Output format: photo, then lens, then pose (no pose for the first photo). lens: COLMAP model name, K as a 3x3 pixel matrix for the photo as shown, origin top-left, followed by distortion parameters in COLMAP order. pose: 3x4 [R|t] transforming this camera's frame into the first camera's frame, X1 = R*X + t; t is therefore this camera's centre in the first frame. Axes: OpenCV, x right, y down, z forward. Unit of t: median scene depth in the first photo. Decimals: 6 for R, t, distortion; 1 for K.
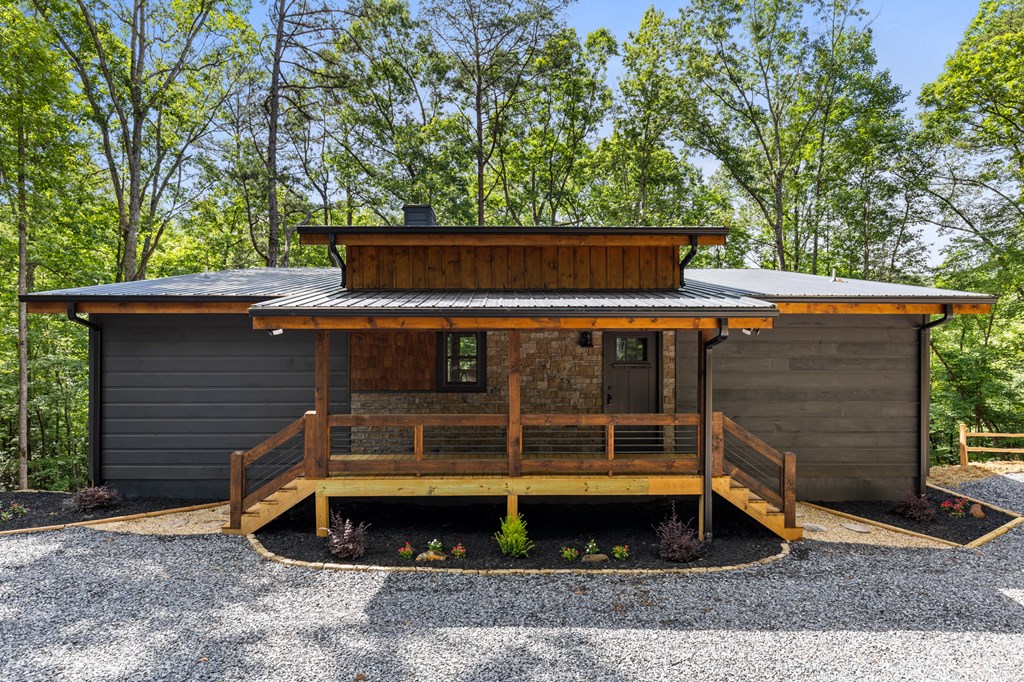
lens RADIAL K [[615.7, 0, 515.4], [0, 615.7, 335.8], [0, 0, 1]] dist [-0.003106, 0.000894]
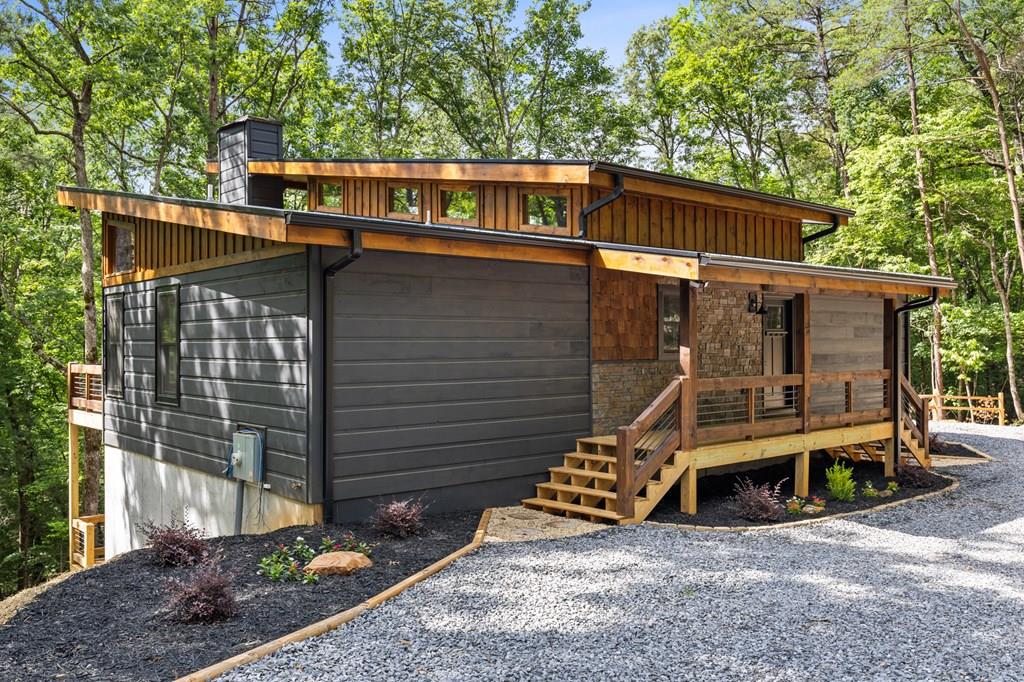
lens RADIAL K [[829.9, 0, 516.4], [0, 829.9, 342.7], [0, 0, 1]] dist [-0.007654, 0.004585]
pose [[0.781645, -0.003799, 0.623713, -1.069308], [-0.006161, 0.999886, 0.013811, 0.049686], [-0.623694, -0.014638, 0.781532, 0.179663]]
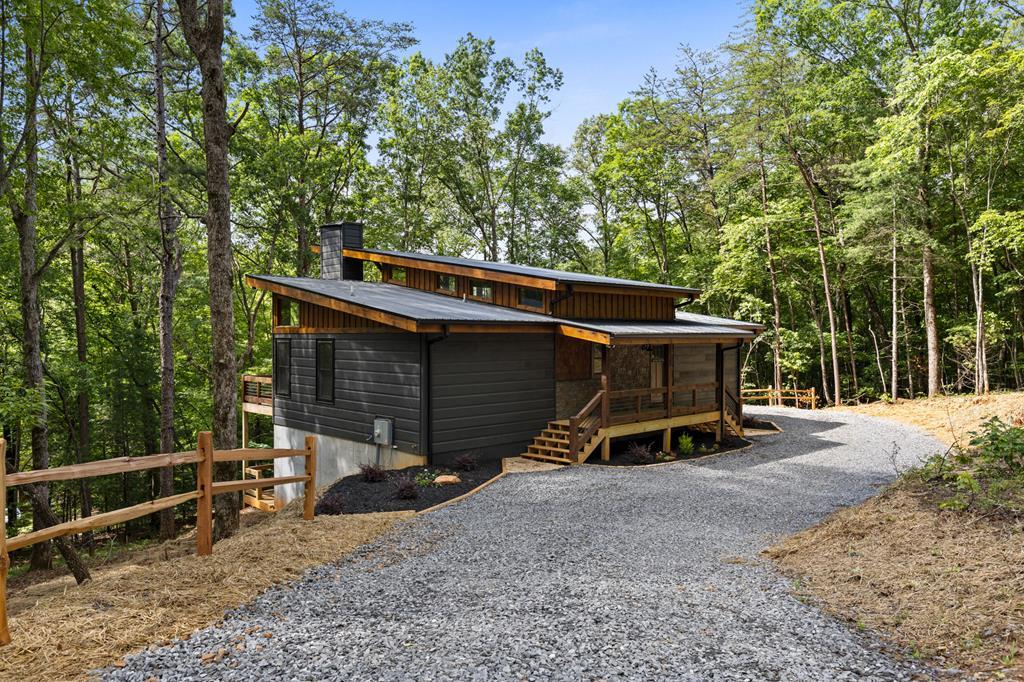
lens RADIAL K [[615.7, 0, 515.1], [0, 615.7, 343.2], [0, 0, 1]] dist [-0.003106, 0.000894]
pose [[0.758194, -0.002107, 0.652026, -1.410352], [-0.009287, 0.999858, 0.014030, -0.030598], [-0.651963, -0.016693, 0.758067, -0.145171]]
